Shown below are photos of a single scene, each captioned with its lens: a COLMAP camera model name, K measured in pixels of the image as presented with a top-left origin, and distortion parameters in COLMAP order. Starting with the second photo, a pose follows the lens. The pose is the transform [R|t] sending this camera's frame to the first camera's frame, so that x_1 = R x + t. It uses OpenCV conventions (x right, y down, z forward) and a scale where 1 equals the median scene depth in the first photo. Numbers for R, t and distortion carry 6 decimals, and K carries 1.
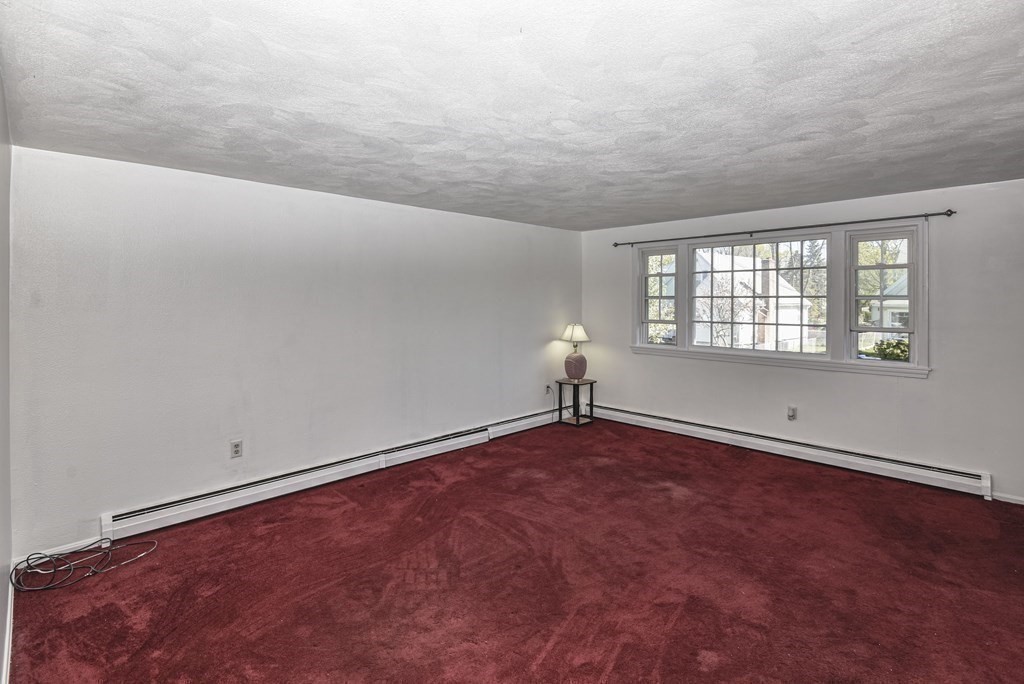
lens RADIAL K [[483.7, 0, 515.2], [0, 483.7, 301.1], [0, 0, 1]] dist [-0.001956, -0.000338]
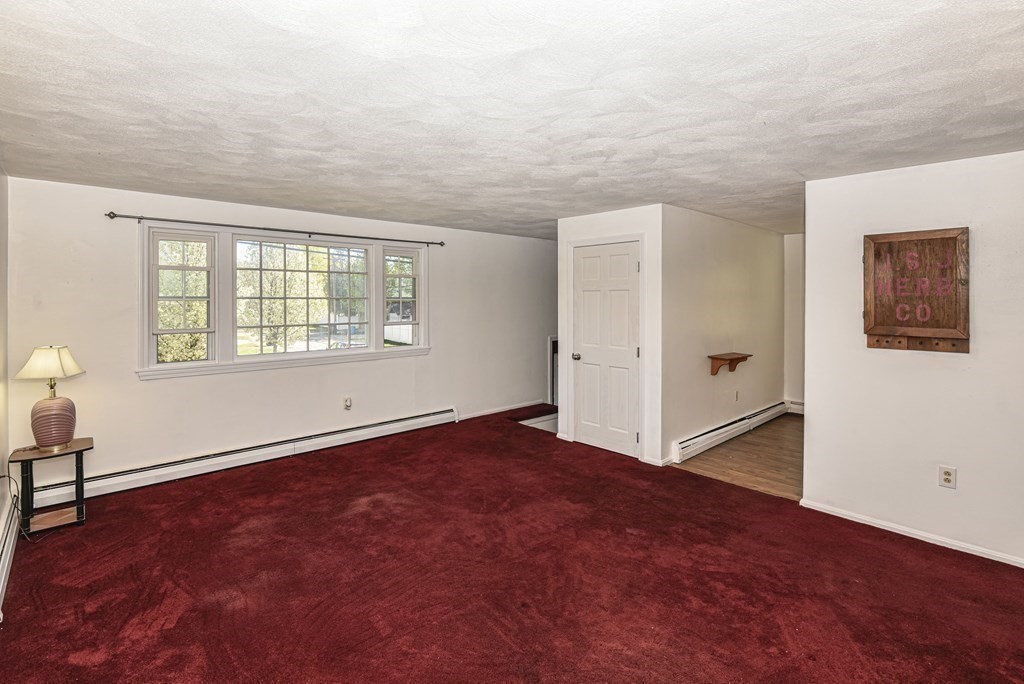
lens RADIAL K [[483.7, 0, 515.2], [0, 483.7, 301.1], [0, 0, 1]] dist [-0.001956, -0.000338]
pose [[0.050919, -0.005041, 0.998690, -0.422882], [0.004979, 0.999976, 0.004793, -0.004662], [-0.998690, 0.004728, 0.050943, 0.465246]]
